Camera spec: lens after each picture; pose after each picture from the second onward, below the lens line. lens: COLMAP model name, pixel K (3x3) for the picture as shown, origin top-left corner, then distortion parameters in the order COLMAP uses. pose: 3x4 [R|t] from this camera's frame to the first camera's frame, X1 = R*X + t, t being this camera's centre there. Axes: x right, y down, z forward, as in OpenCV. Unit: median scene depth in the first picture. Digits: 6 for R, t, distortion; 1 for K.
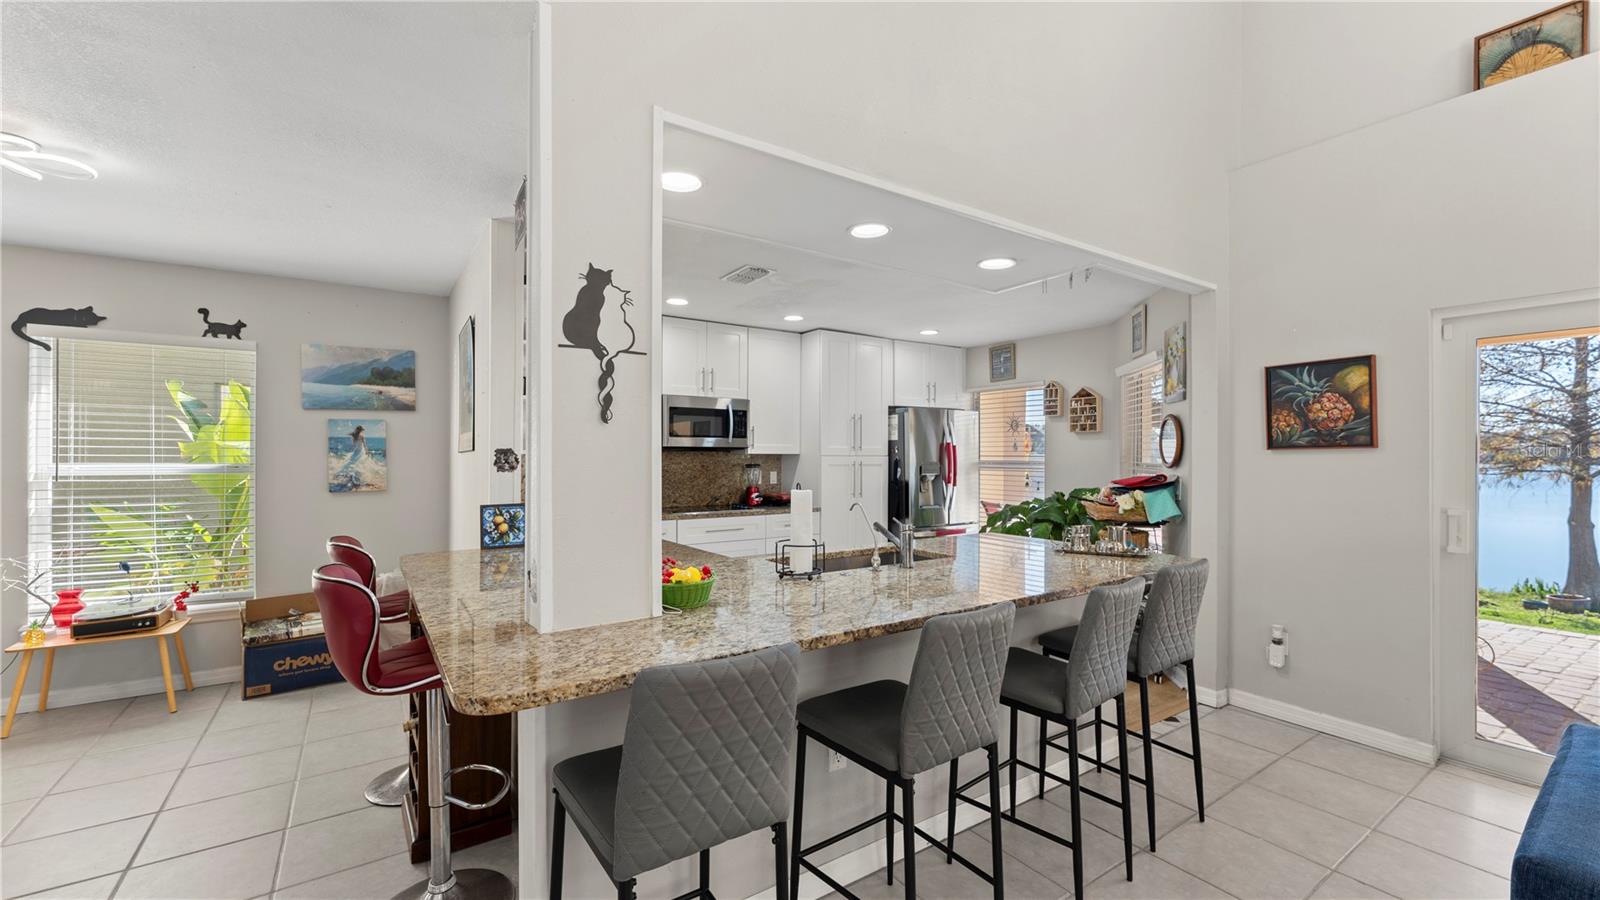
lens RADIAL K [[646.4, 0, 795.8], [0, 646.4, 452.2], [0, 0, 1]] dist [-0.000440, 0.000002]
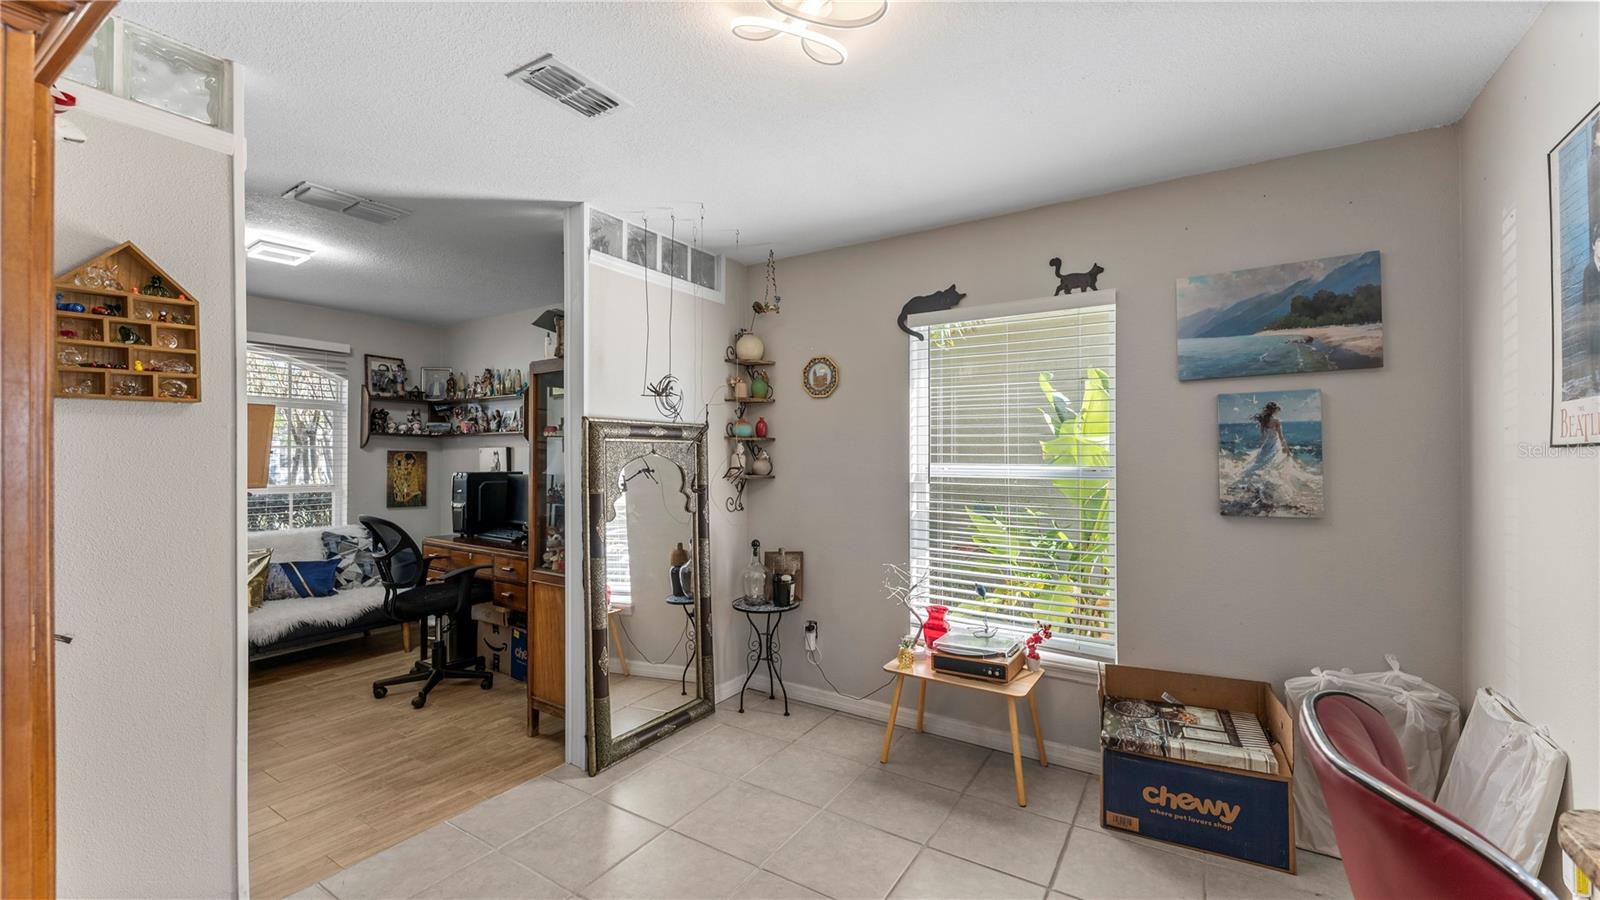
lens RADIAL K [[646.4, 0, 795.8], [0, 646.4, 452.2], [0, 0, 1]] dist [-0.000440, 0.000002]
pose [[0.401553, -0.005095, -0.915822, -0.347647], [0.004392, 0.999984, -0.003638, 0.003614], [0.915825, -0.002562, 0.401569, 0.417277]]
